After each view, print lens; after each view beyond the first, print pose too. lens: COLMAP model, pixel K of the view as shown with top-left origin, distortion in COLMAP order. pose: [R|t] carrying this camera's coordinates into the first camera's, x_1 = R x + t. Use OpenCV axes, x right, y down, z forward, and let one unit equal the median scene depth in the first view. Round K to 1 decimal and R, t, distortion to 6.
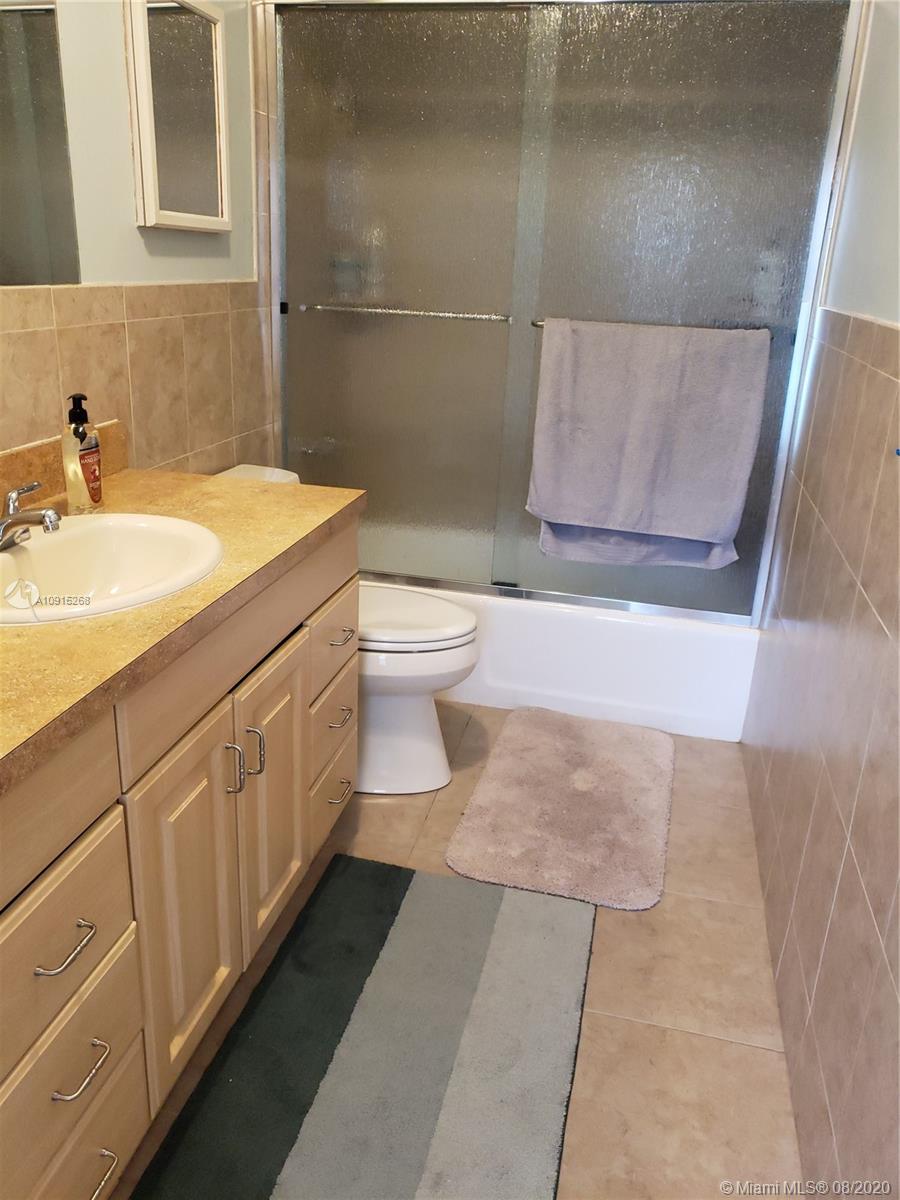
lens RADIAL K [[961.8, 0, 450.0], [0, 961.8, 600.0], [0, 0, 1]] dist [0.009680, 0.003268]
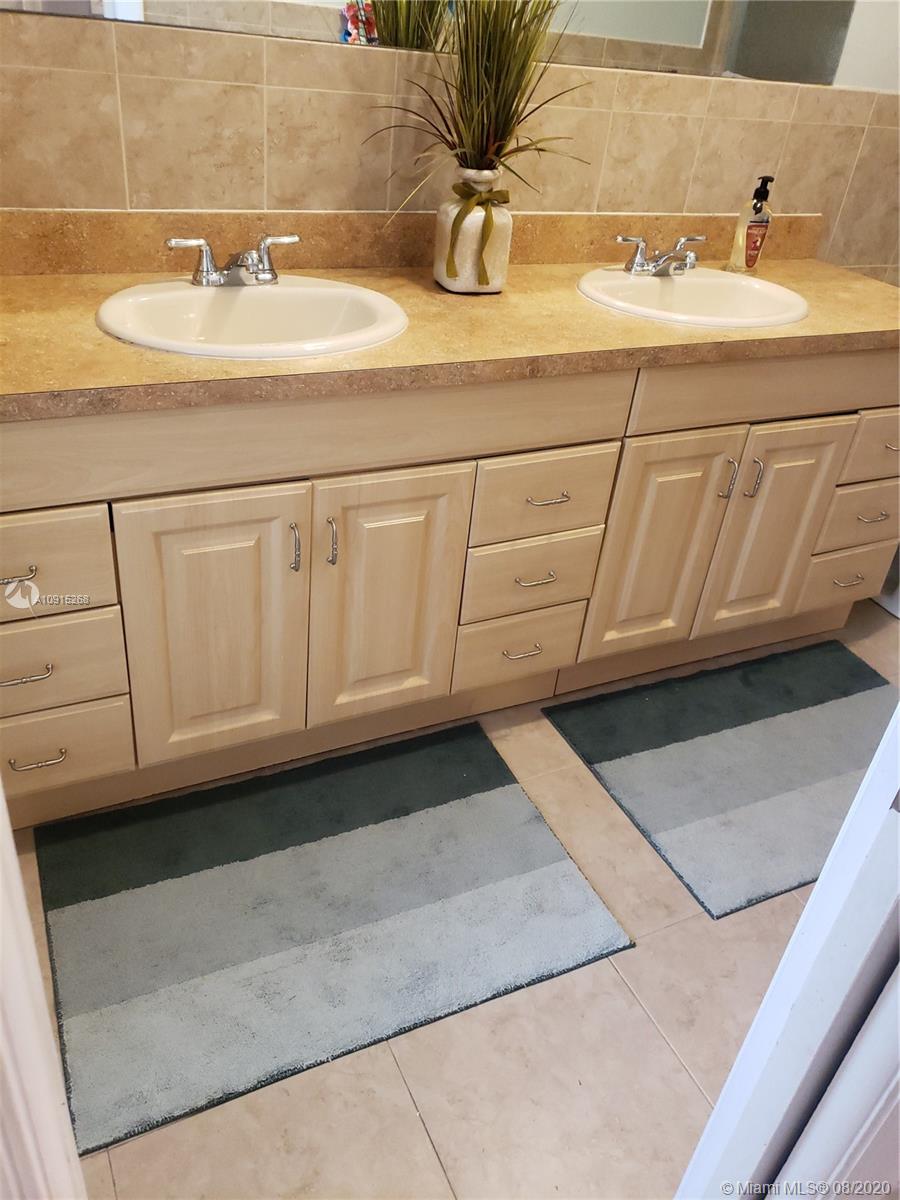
lens RADIAL K [[941.1, 0, 450.0], [0, 941.1, 600.0], [0, 0, 1]] dist [-0.002334, 0.046104]
pose [[0.644894, 0.439032, -0.625590, 0.358018], [-0.331599, 0.898217, 0.288527, 0.066754], [0.688588, 0.021376, 0.724838, -0.176552]]
